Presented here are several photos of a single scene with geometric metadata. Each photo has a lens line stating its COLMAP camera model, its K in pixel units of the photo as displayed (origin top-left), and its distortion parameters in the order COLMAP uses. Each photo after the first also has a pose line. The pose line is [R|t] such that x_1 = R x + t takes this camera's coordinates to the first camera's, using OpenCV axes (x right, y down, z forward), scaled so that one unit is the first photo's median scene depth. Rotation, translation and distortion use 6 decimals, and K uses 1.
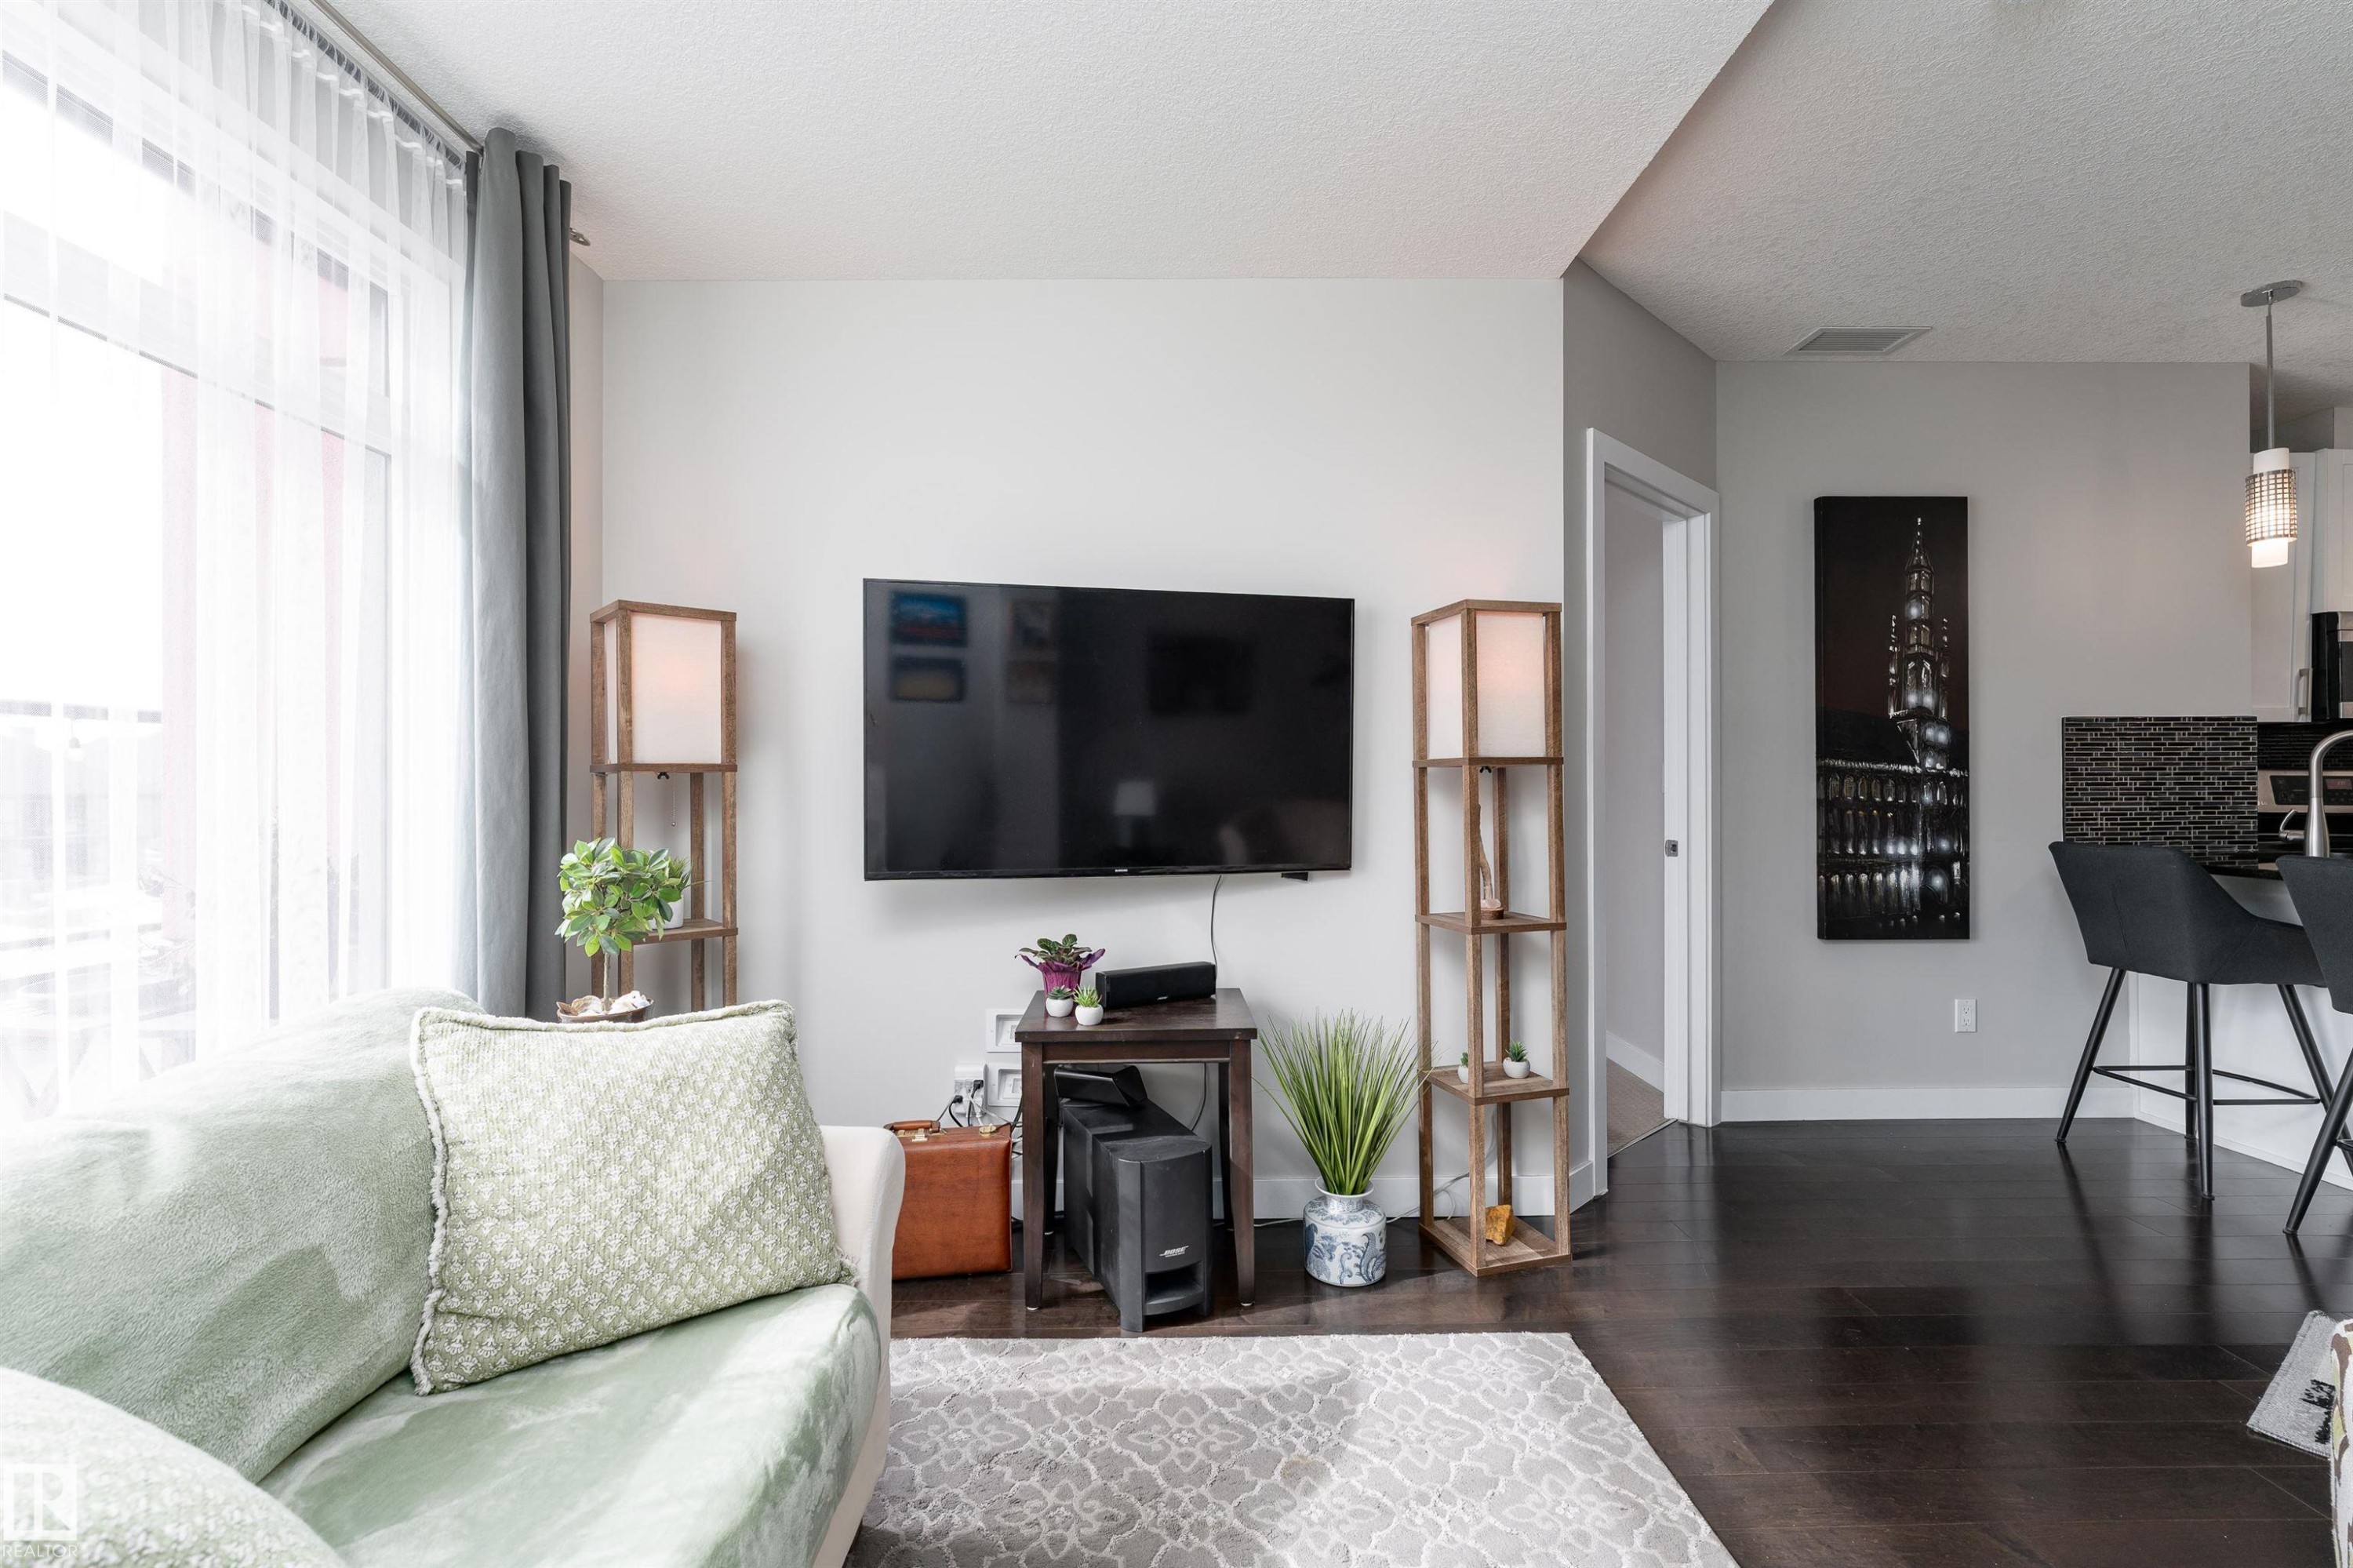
lens RADIAL K [[998.7, 0, 1165.3], [0, 998.7, 783.8], [0, 0, 1]] dist [-0.003422, 0.000047]
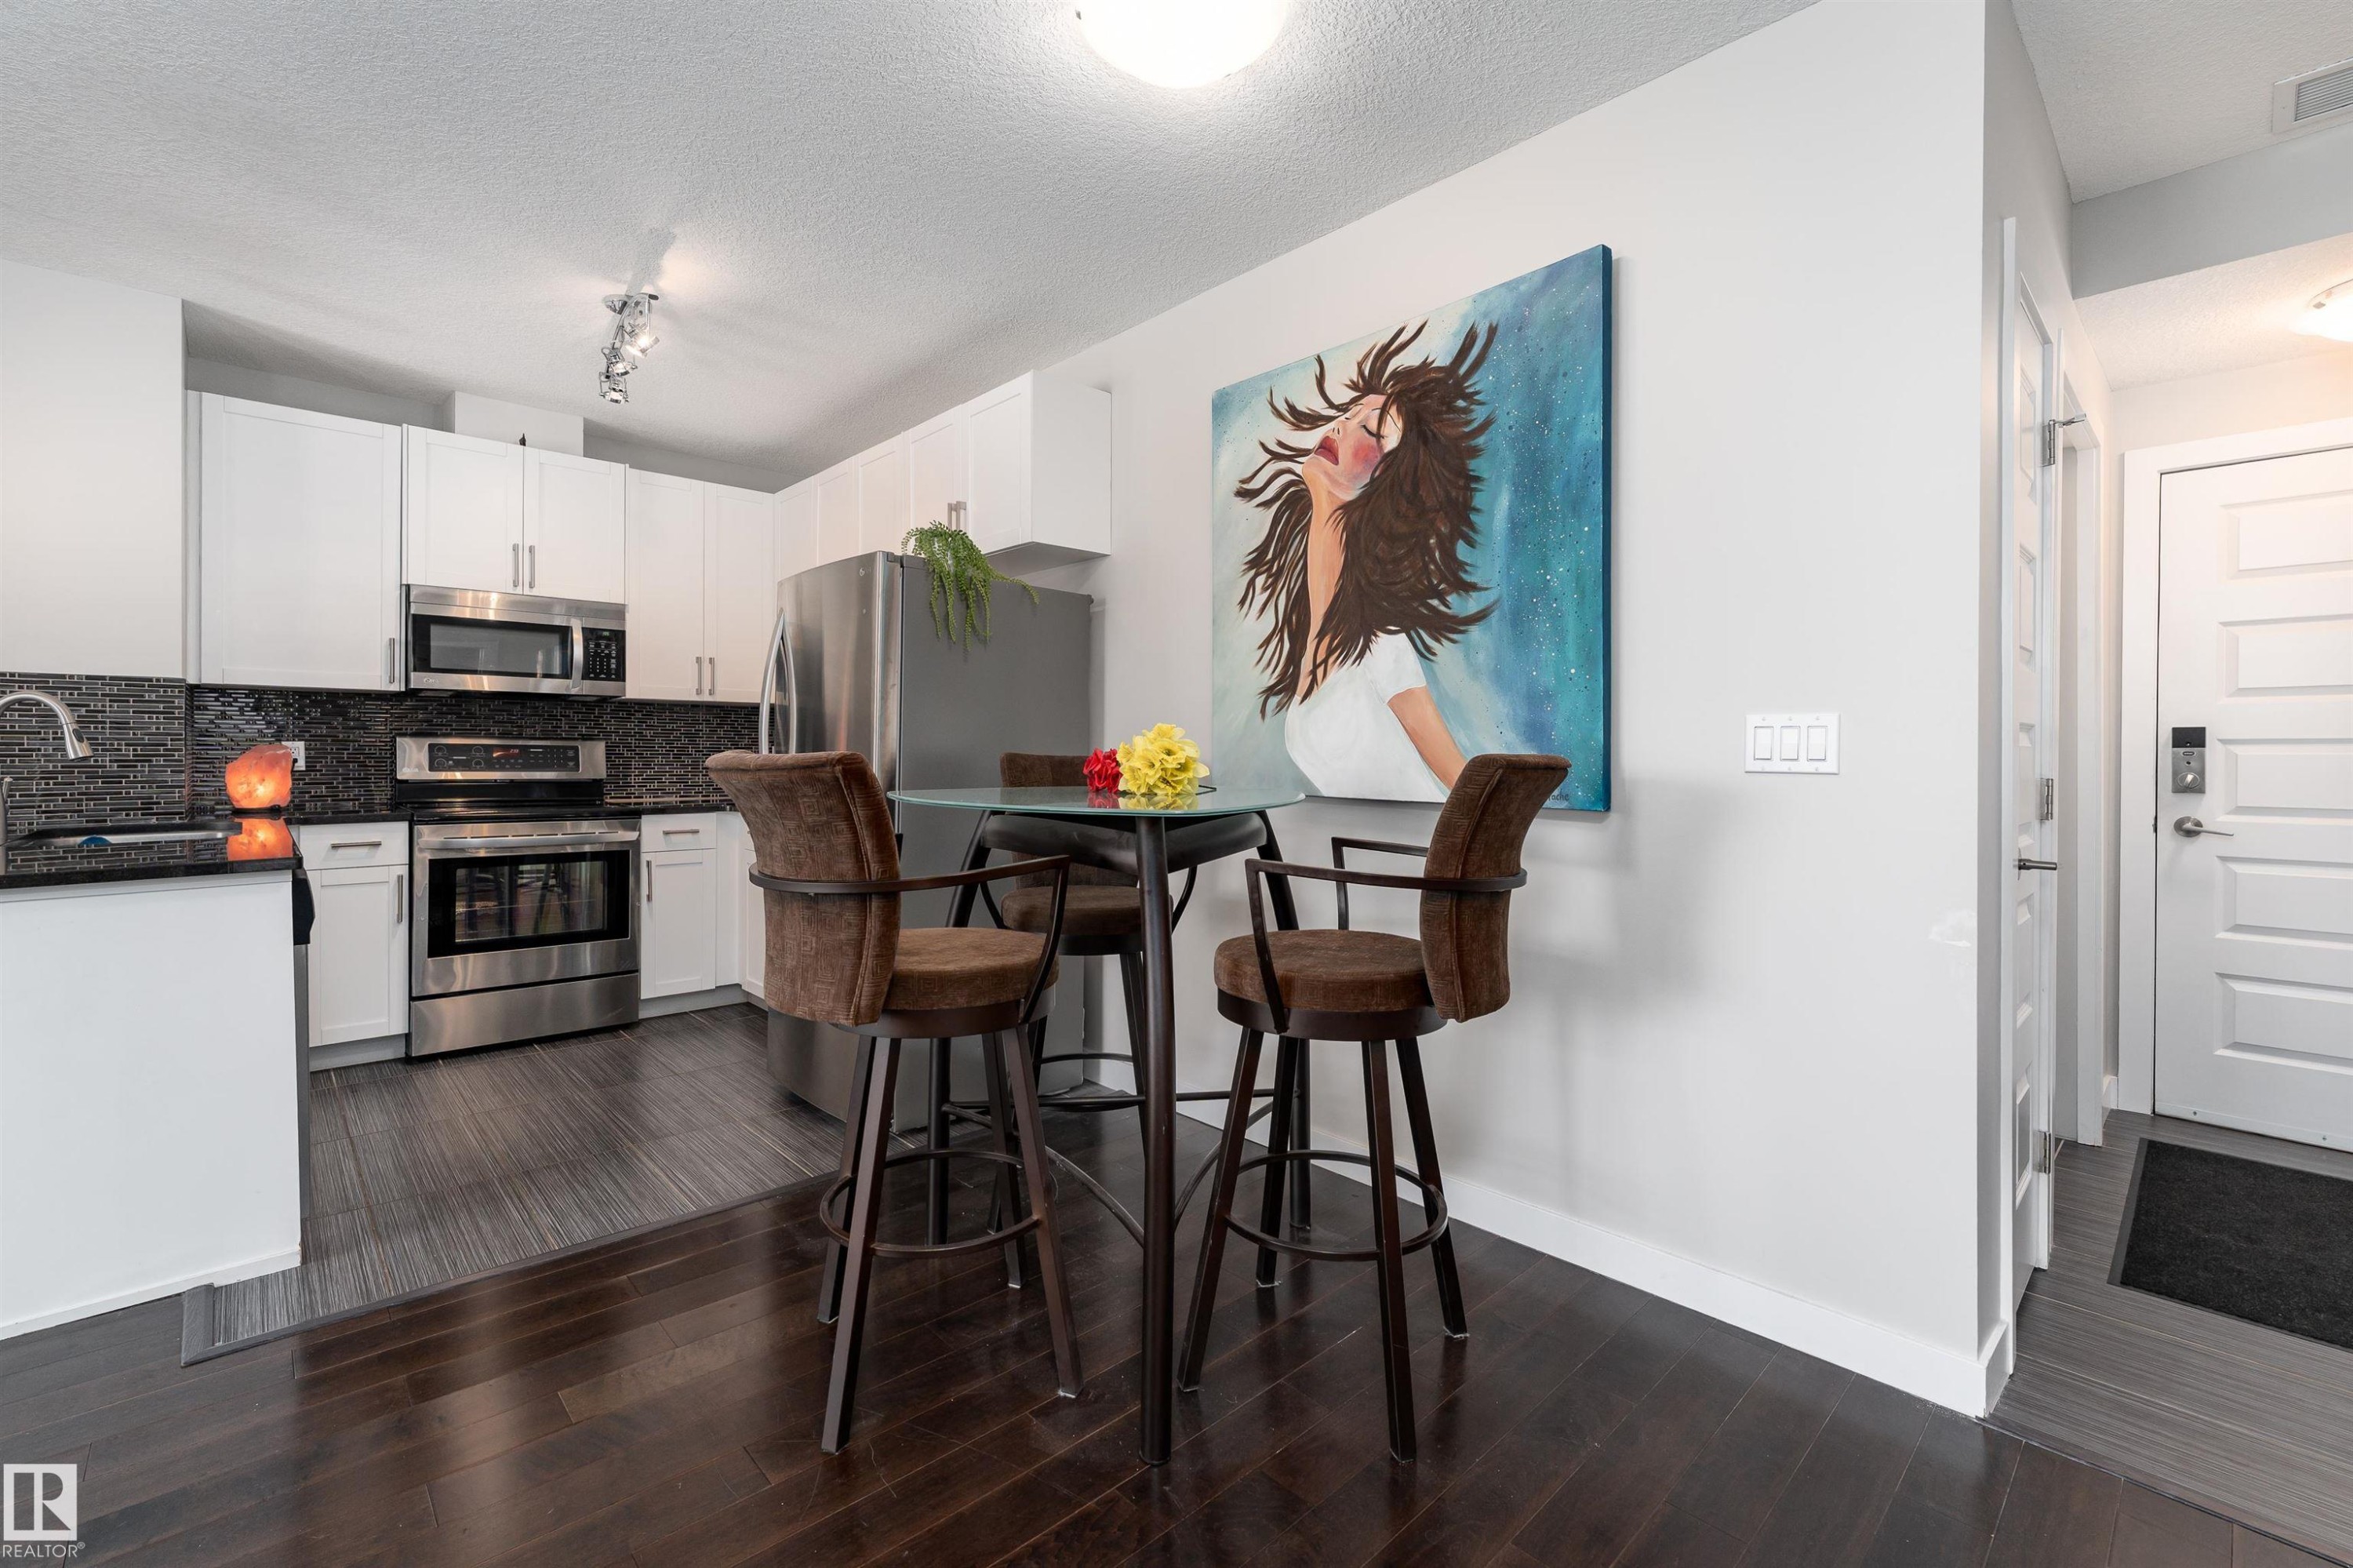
lens RADIAL K [[998.7, 0, 1168.6], [0, 998.7, 763.5], [0, 0, 1]] dist [-0.003422, 0.000047]
pose [[0.734970, -0.000659, 0.678099, 1.265799], [-0.009963, 0.999881, 0.011771, -0.008804], [-0.678026, -0.015407, 0.734876, -0.353212]]
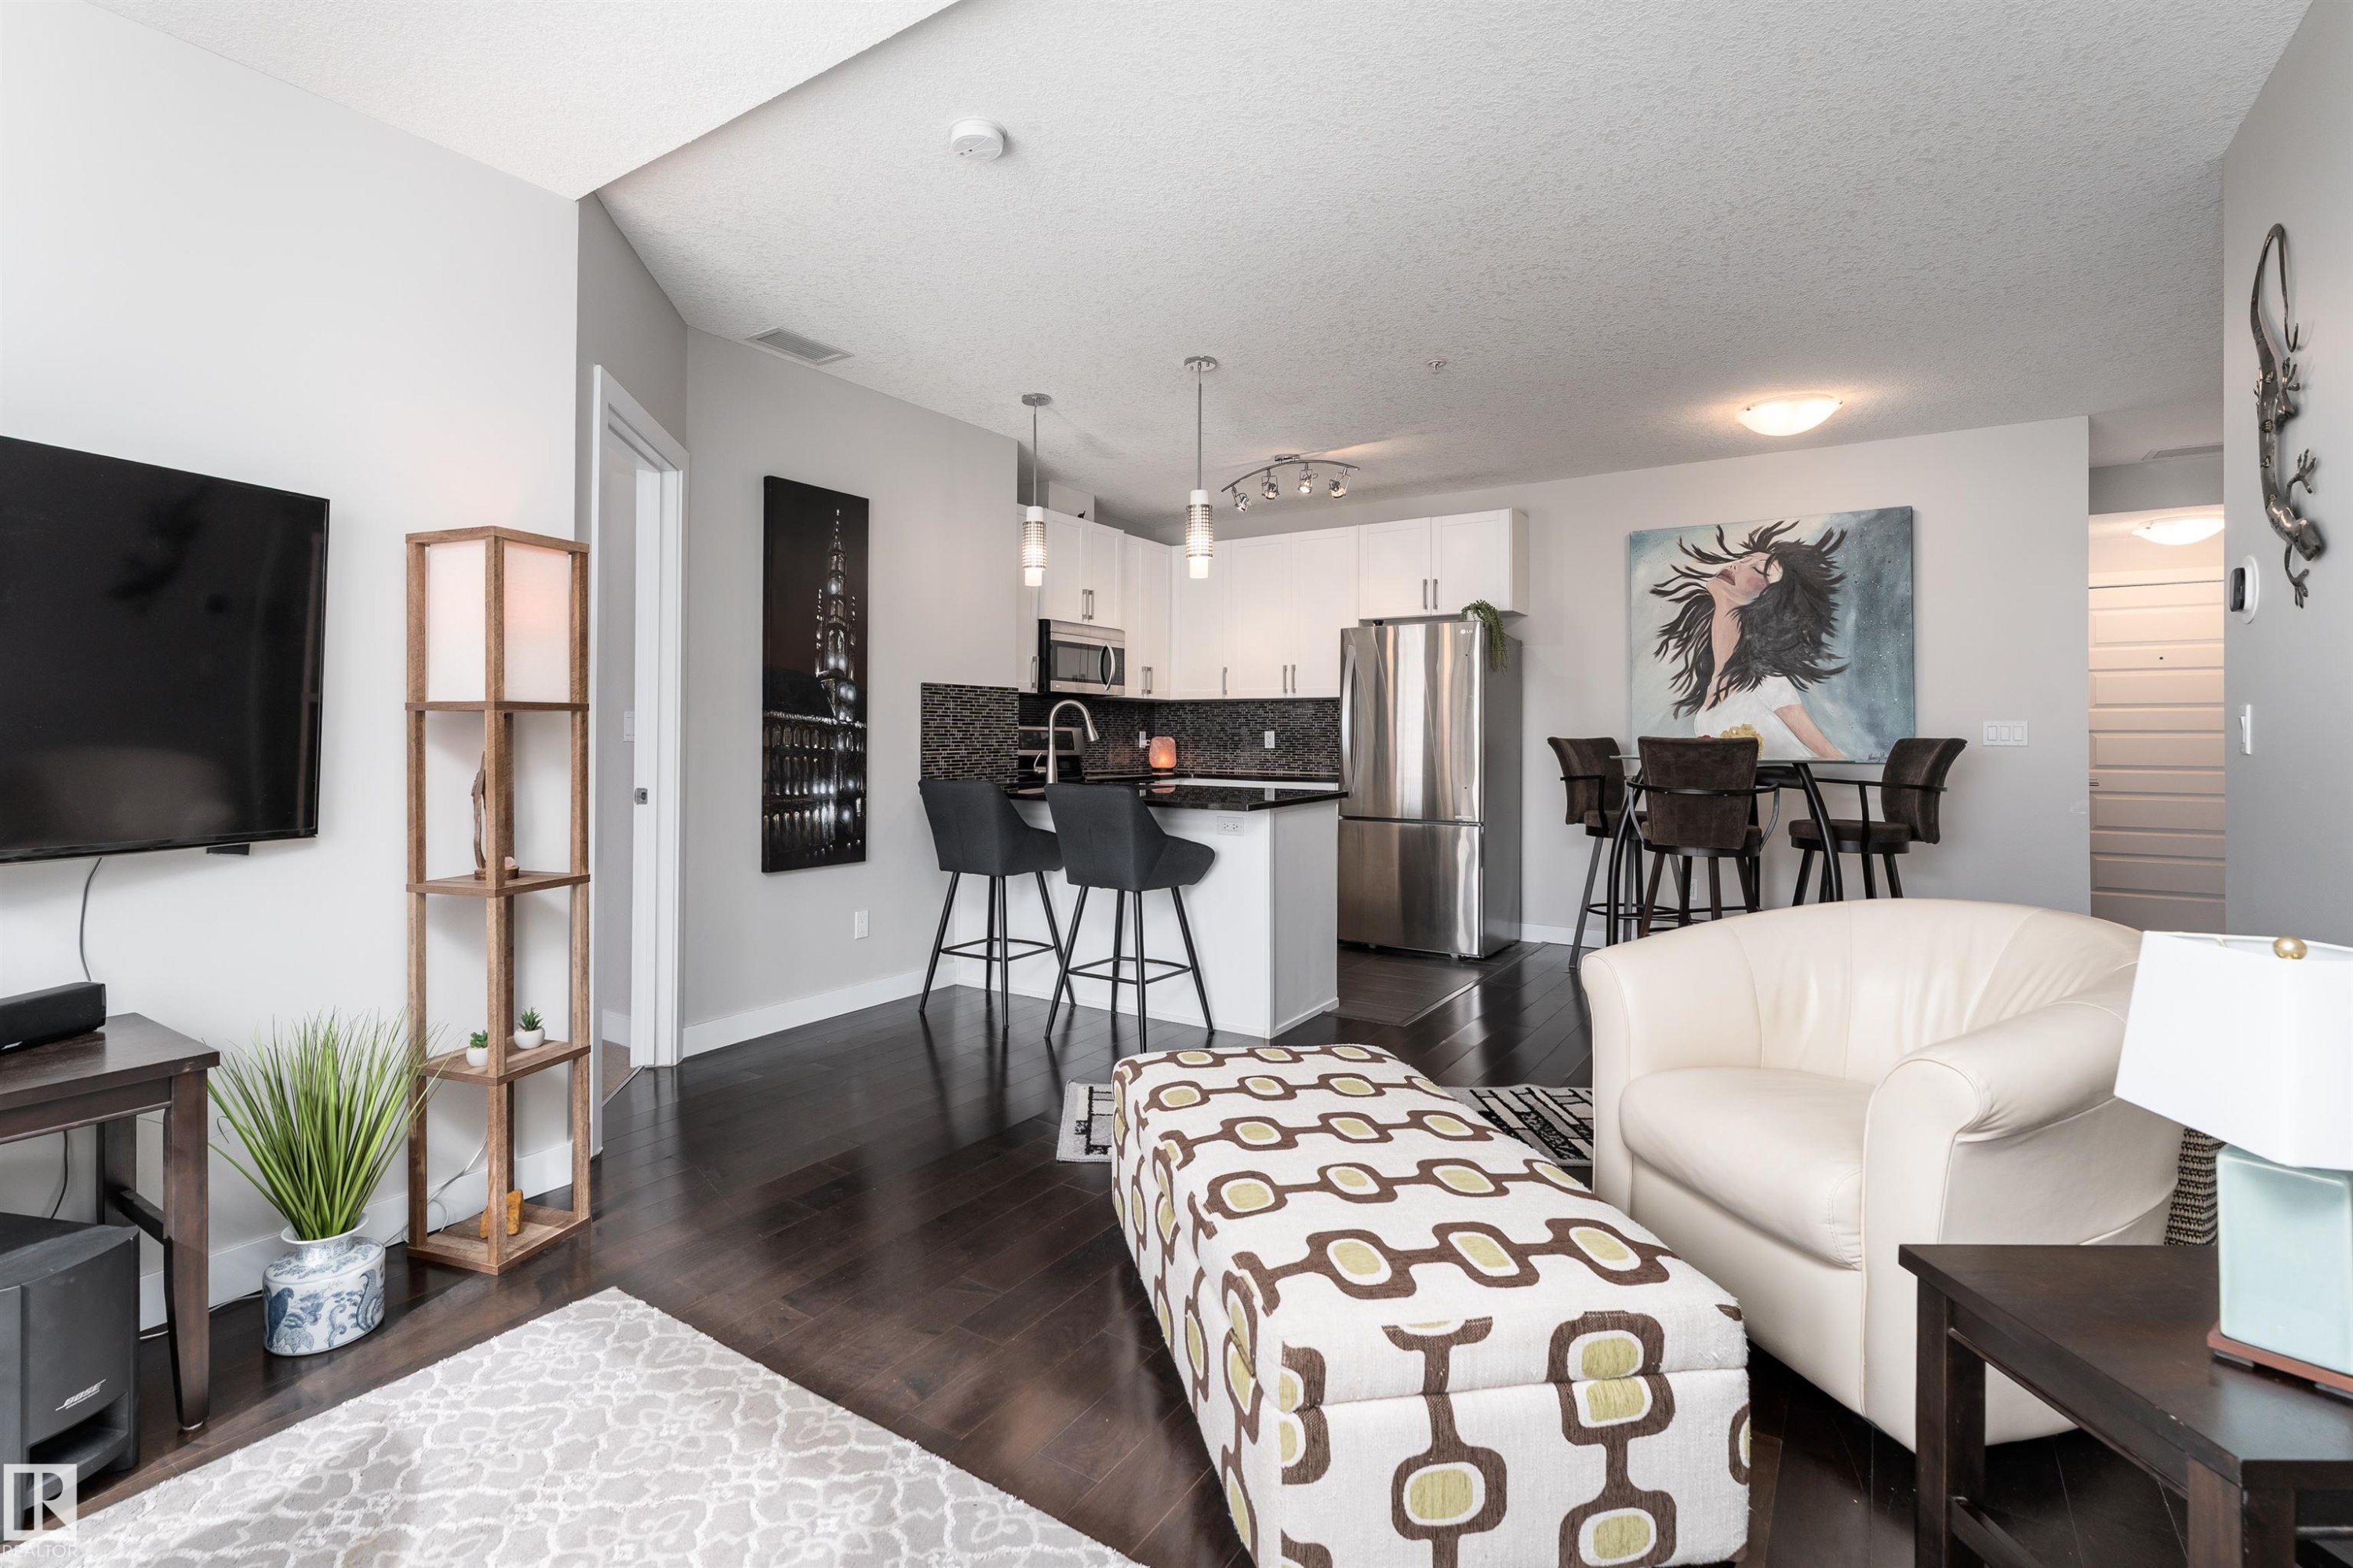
lens RADIAL K [[1097.6, 0, 1086.9], [0, 1097.6, 729.9], [0, 0, 1]] dist [-0.004362, -0.001190]
pose [[0.589103, 0.010013, 0.807996, -0.133957], [-0.010298, 0.999935, -0.004883, -0.001213], [-0.807993, -0.005444, 0.589167, -0.012016]]
